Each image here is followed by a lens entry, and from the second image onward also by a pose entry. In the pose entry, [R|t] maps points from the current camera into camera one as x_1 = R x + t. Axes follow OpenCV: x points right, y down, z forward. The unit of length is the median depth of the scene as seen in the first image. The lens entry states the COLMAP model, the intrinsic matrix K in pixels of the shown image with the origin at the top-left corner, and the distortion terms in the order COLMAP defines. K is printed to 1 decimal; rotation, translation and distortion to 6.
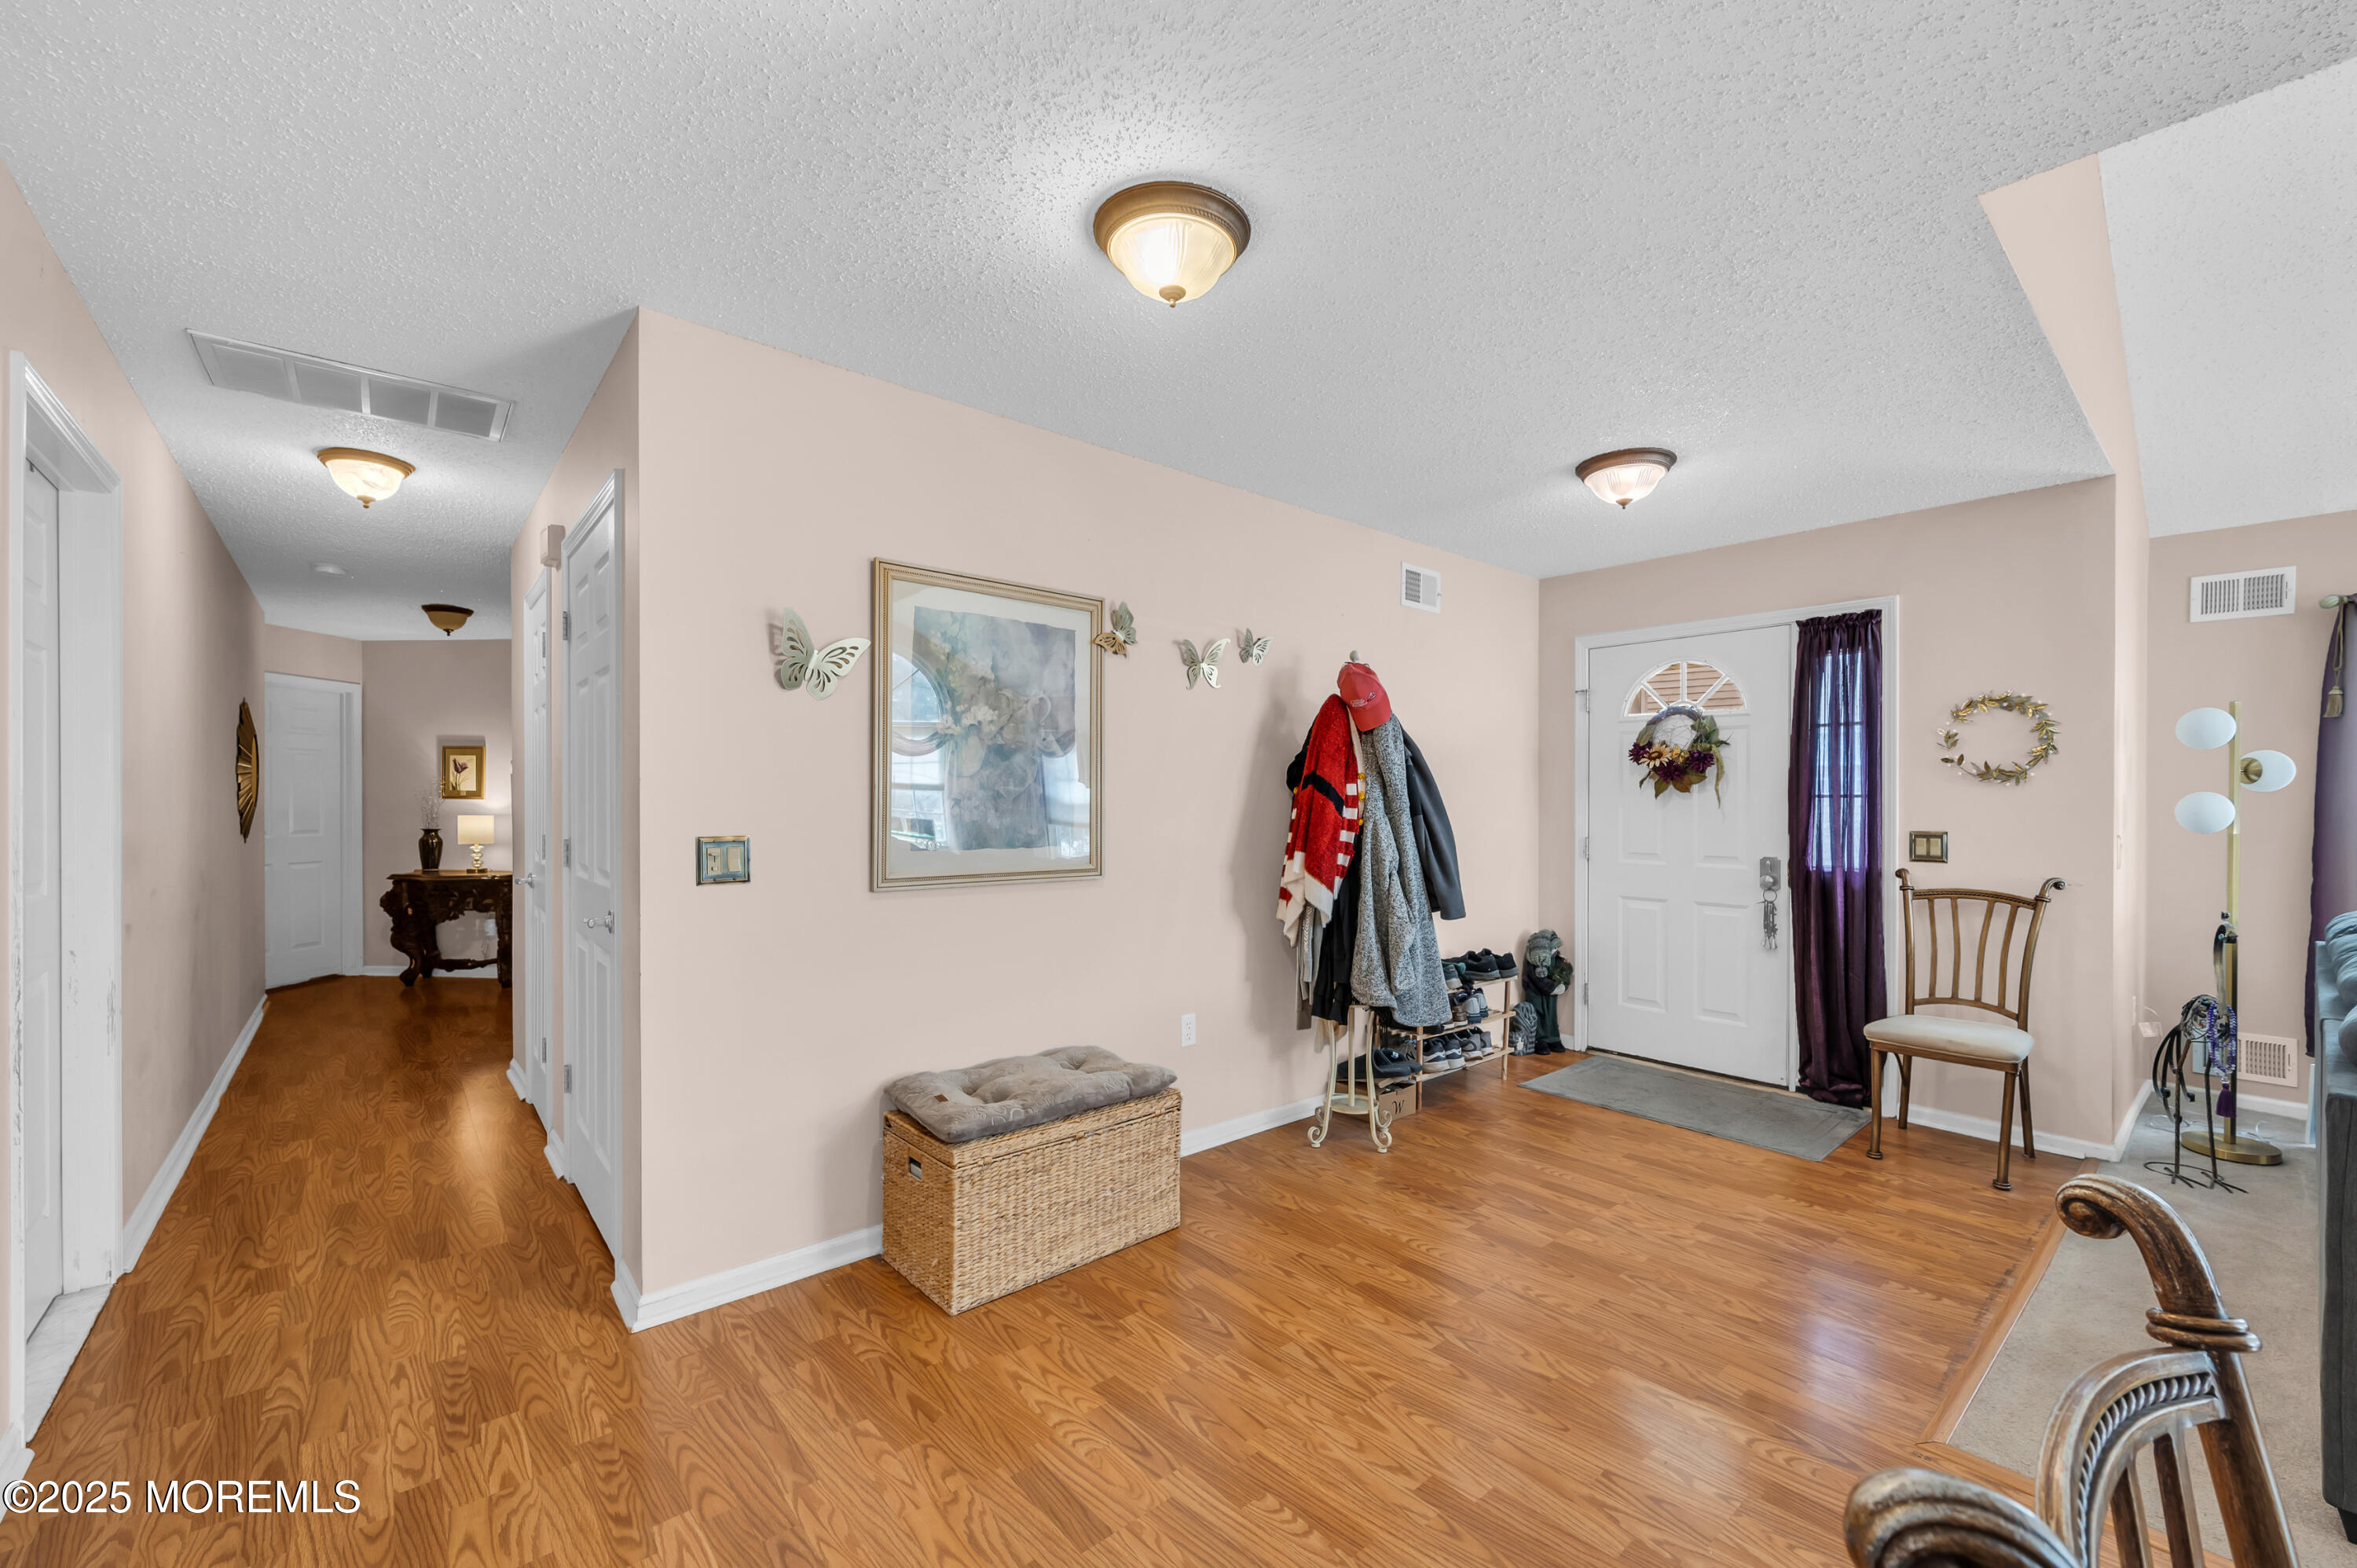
lens RADIAL K [[958.2, 0, 1168.5], [0, 958.2, 797.3], [0, 0, 1]] dist [-0.003198, 0.000950]
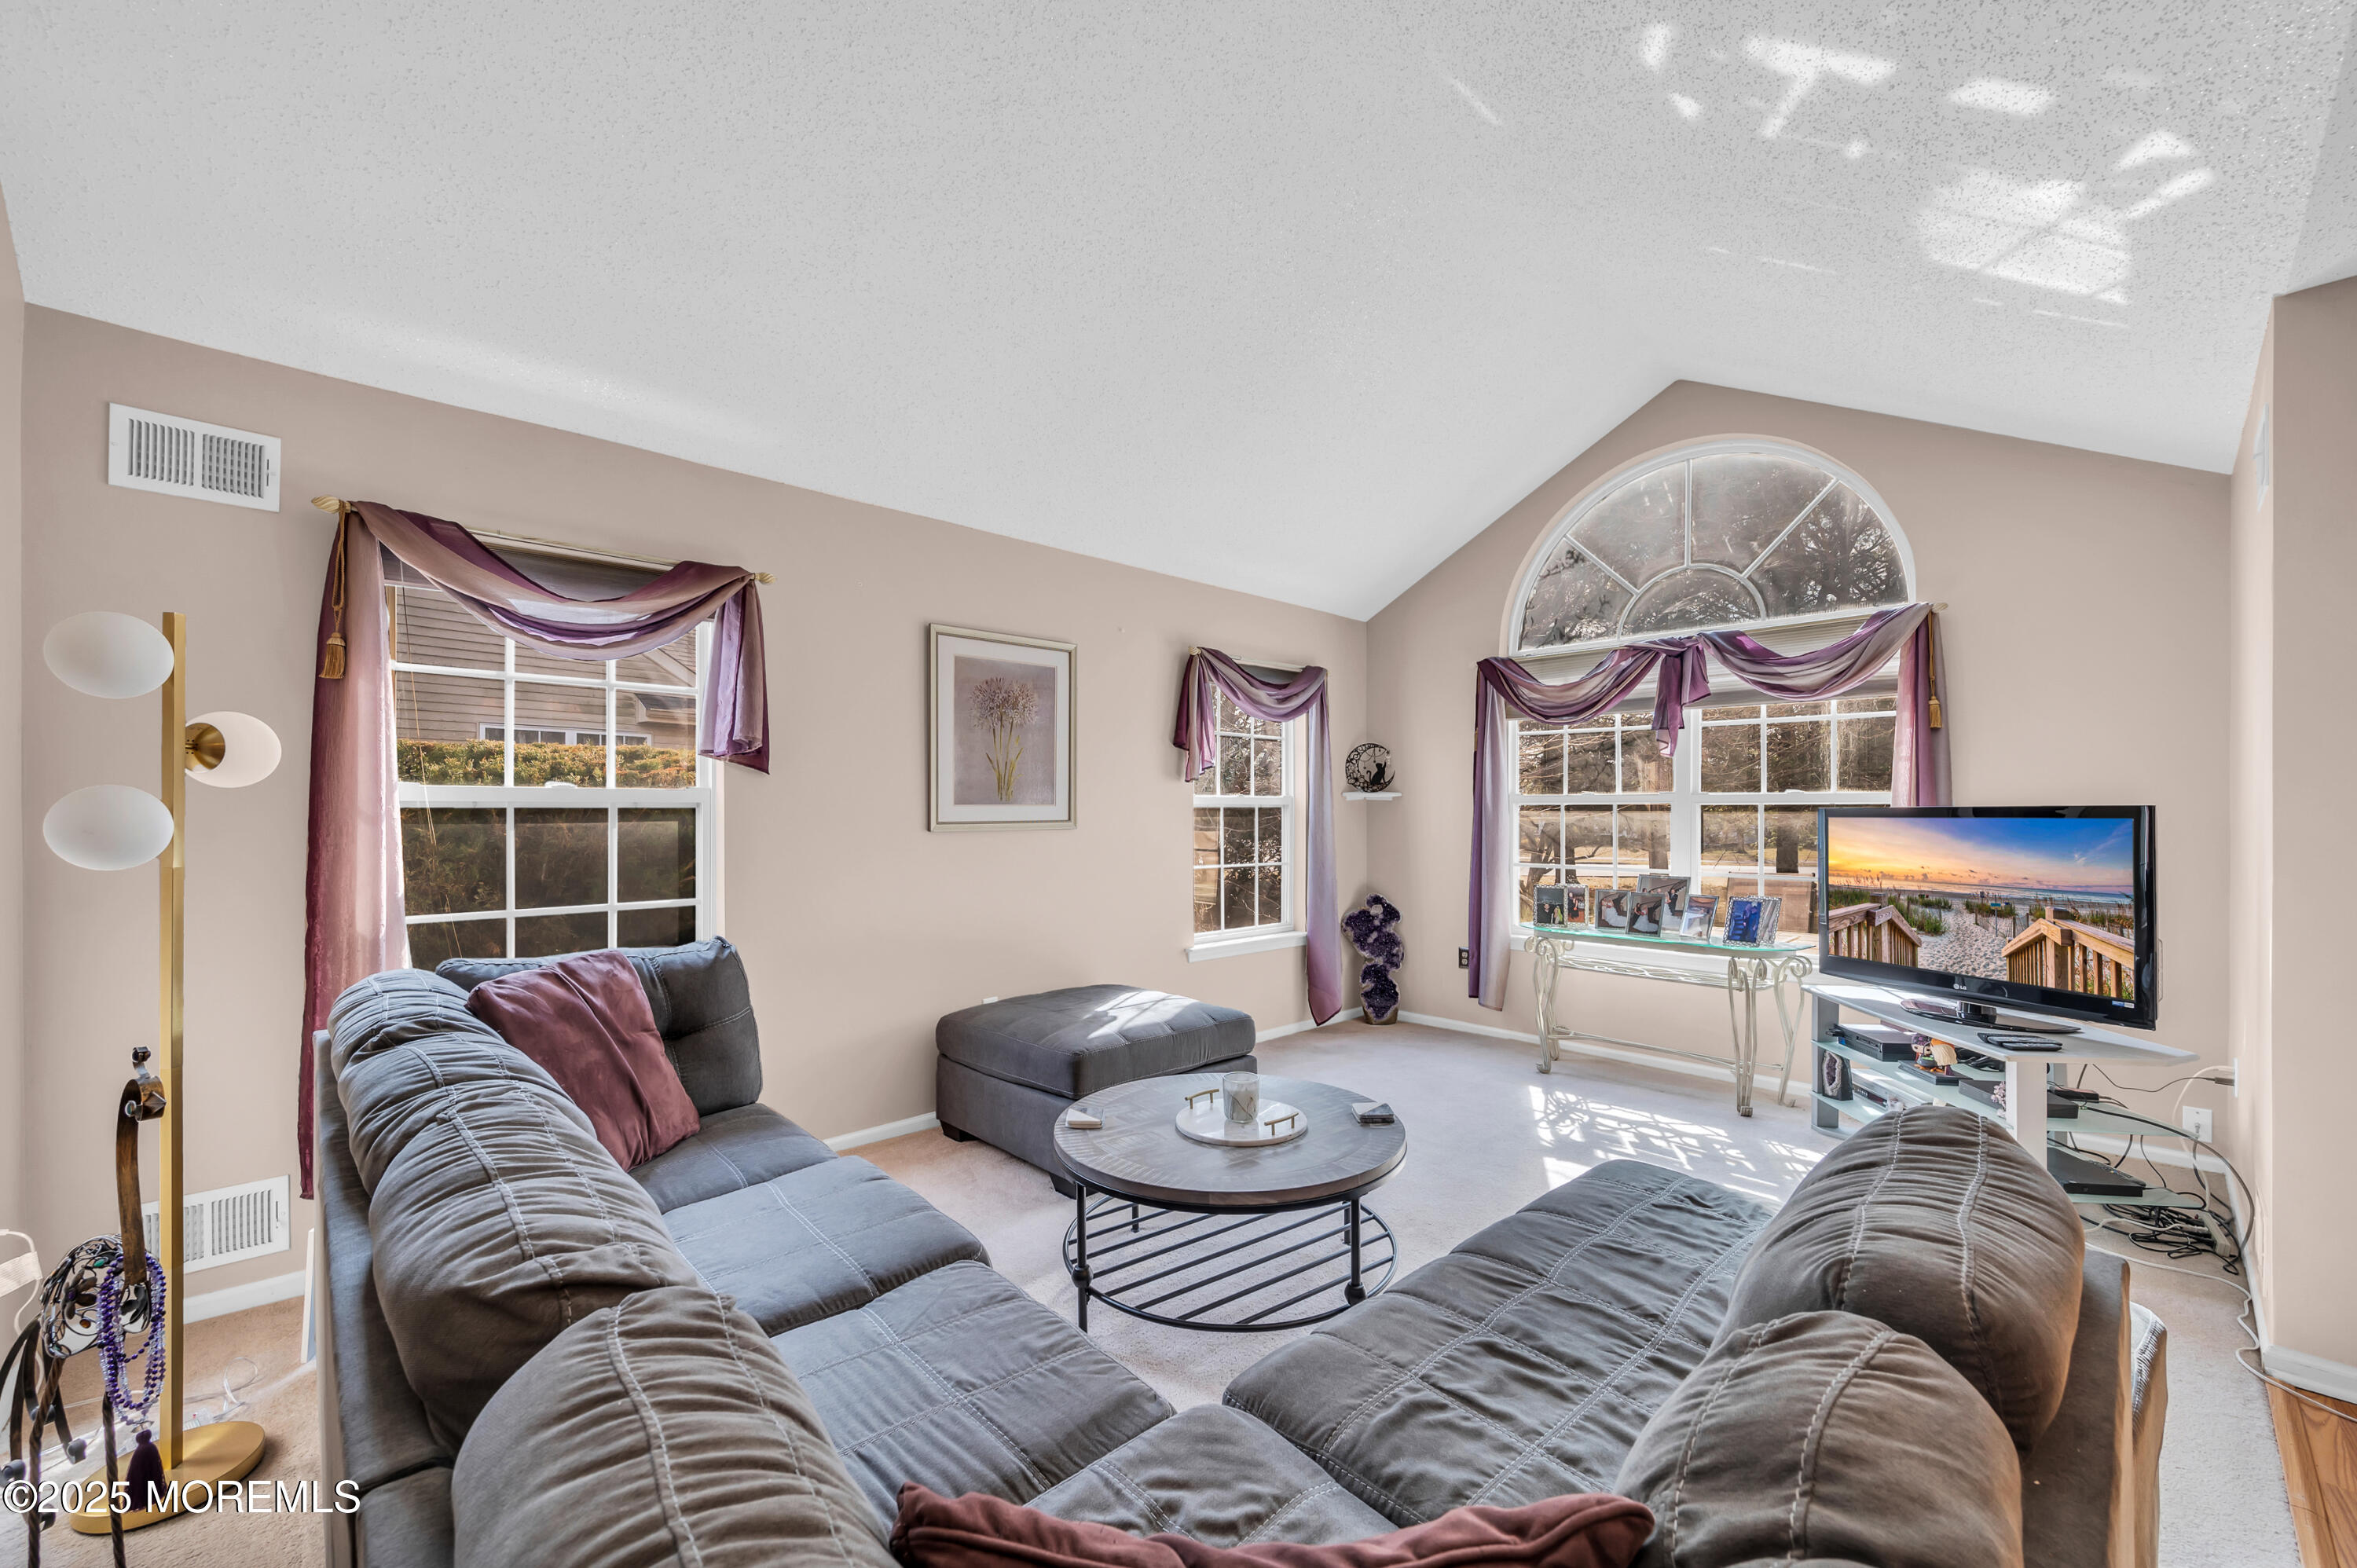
lens RADIAL K [[958.2, 0, 1204.2], [0, 958.2, 808.4], [0, 0, 1]] dist [-0.003198, 0.000950]
pose [[-0.060533, -0.003088, 0.998161, 0.541697], [0.003513, 0.999988, 0.003307, 0.005083], [-0.998160, 0.003707, -0.060522, 0.455524]]
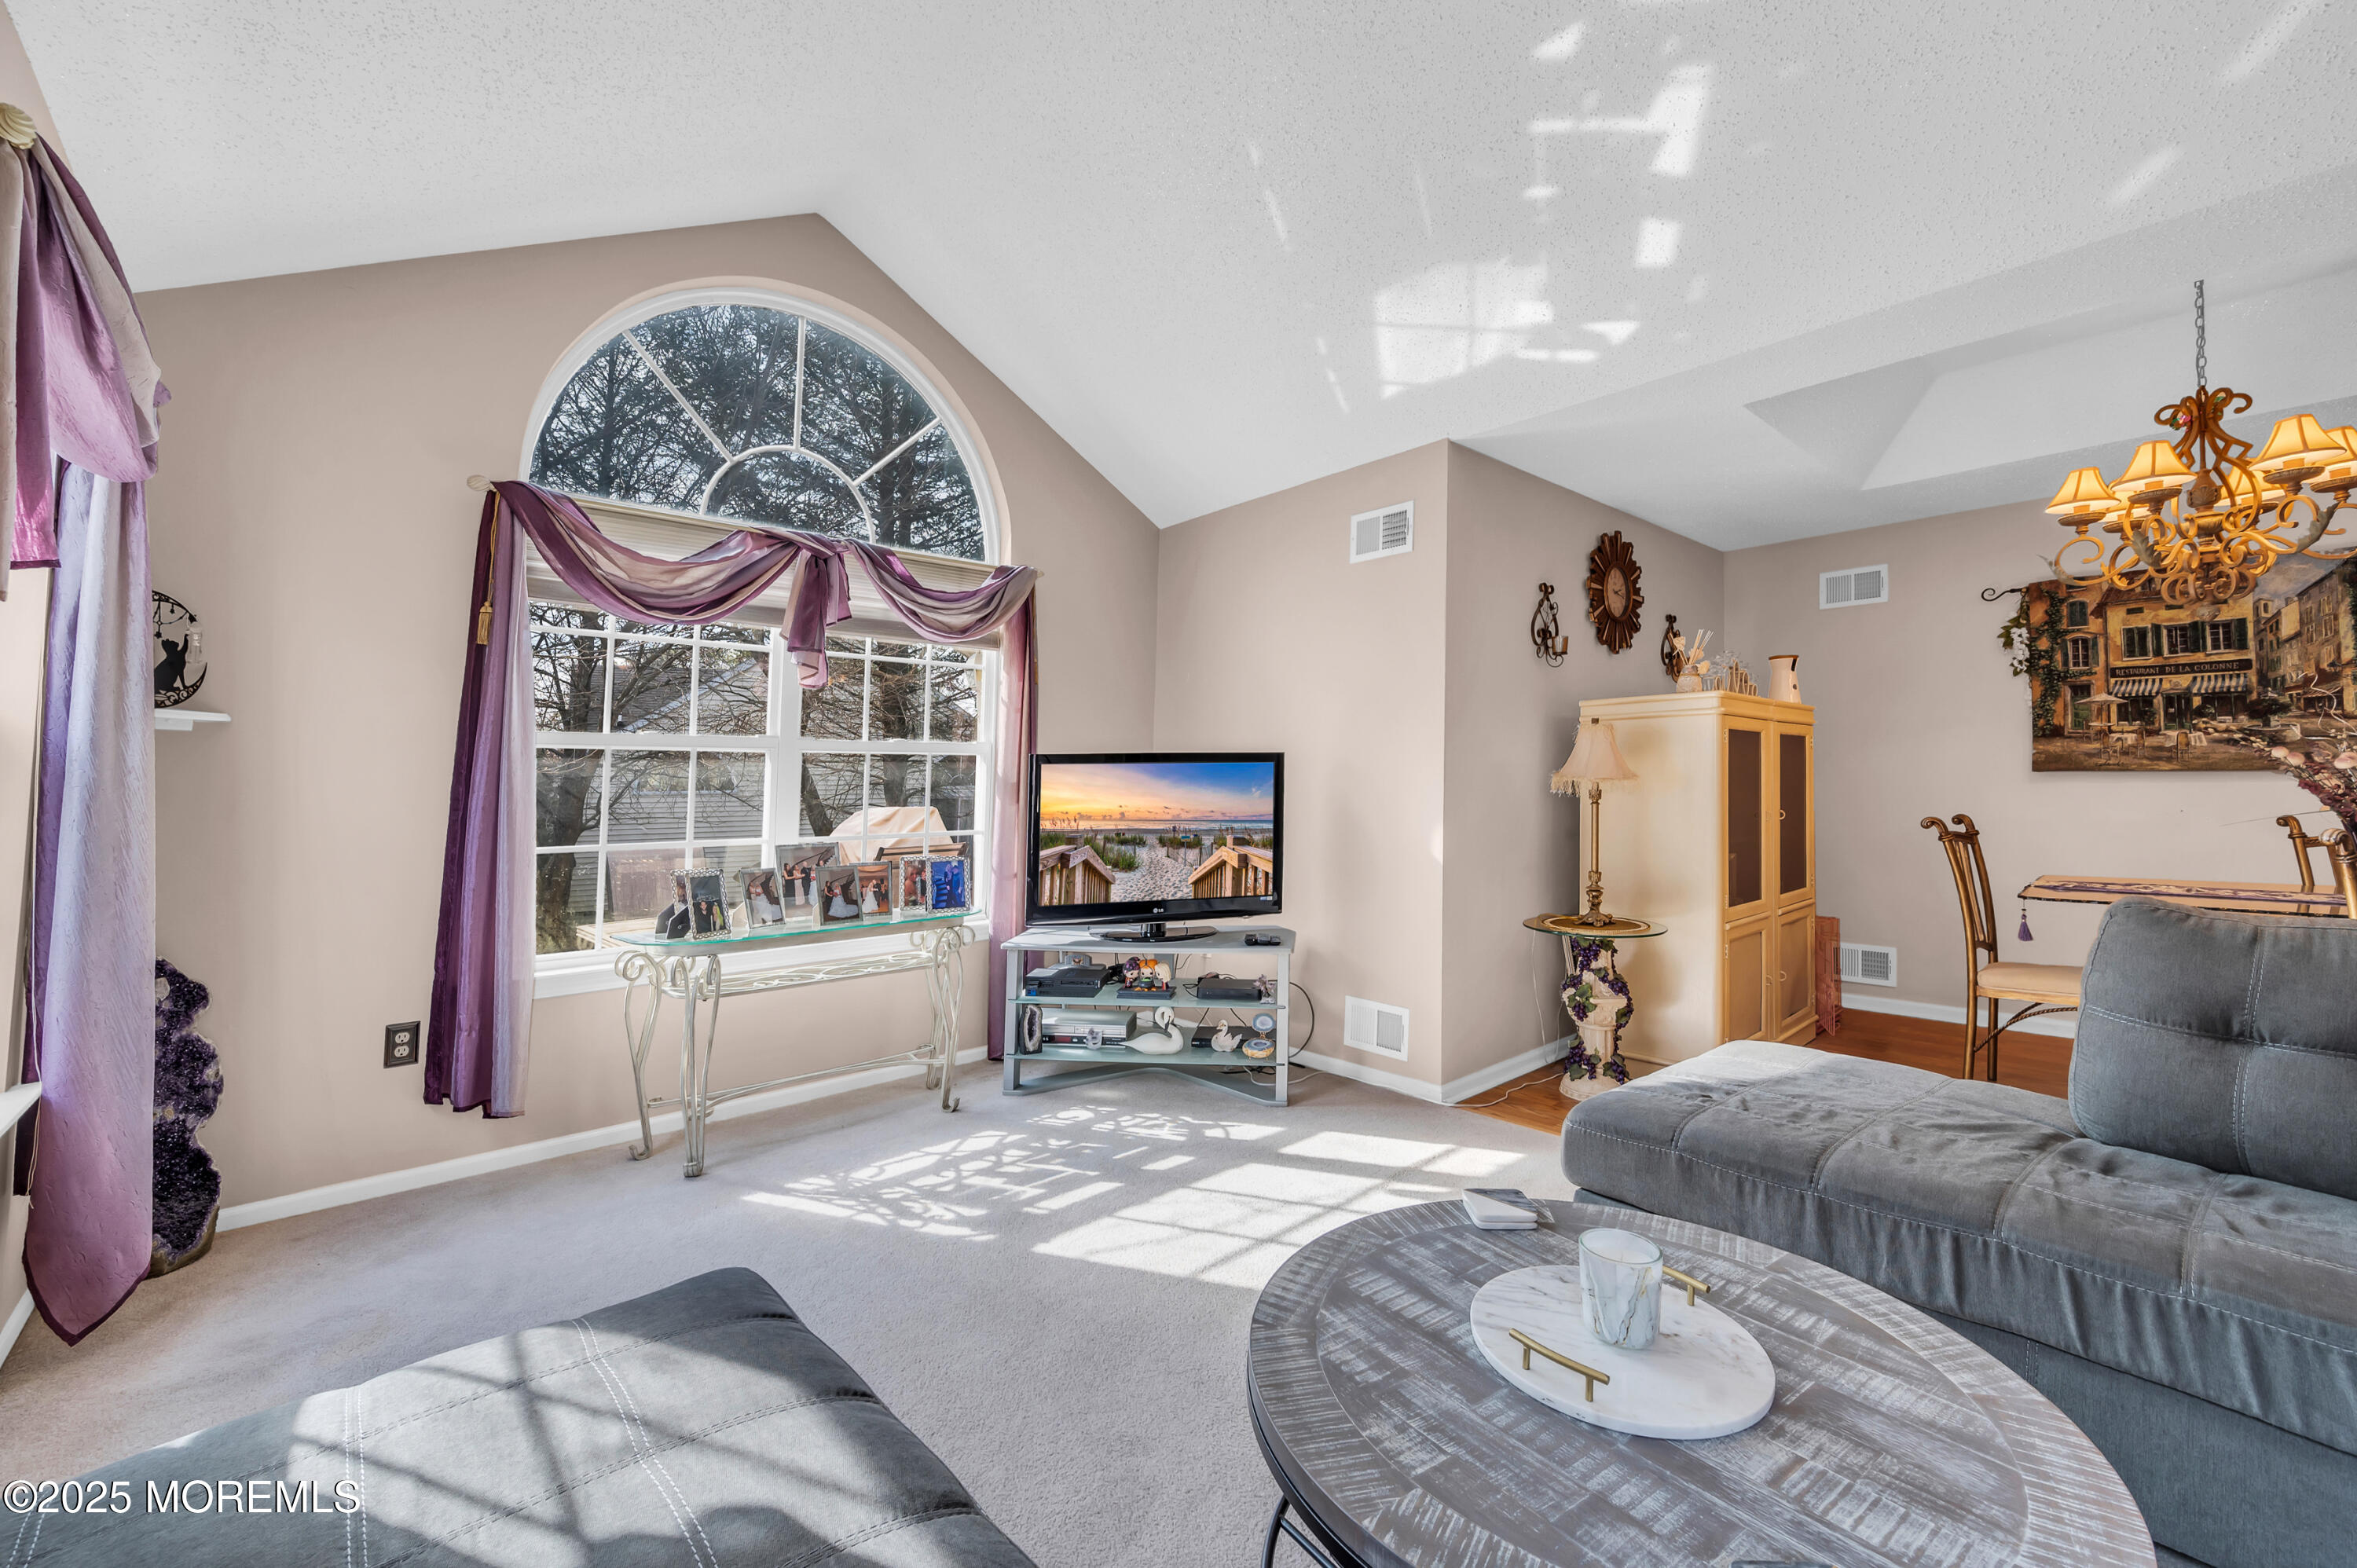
lens RADIAL K [[958.2, 0, 1165.4], [0, 958.2, 759.7], [0, 0, 1]] dist [-0.003198, 0.000950]
pose [[-0.999984, 0.005368, 0.001527, 1.413616], [0.005338, 0.999811, -0.018690, 0.037003], [-0.001627, -0.018681, -0.999824, 0.730681]]
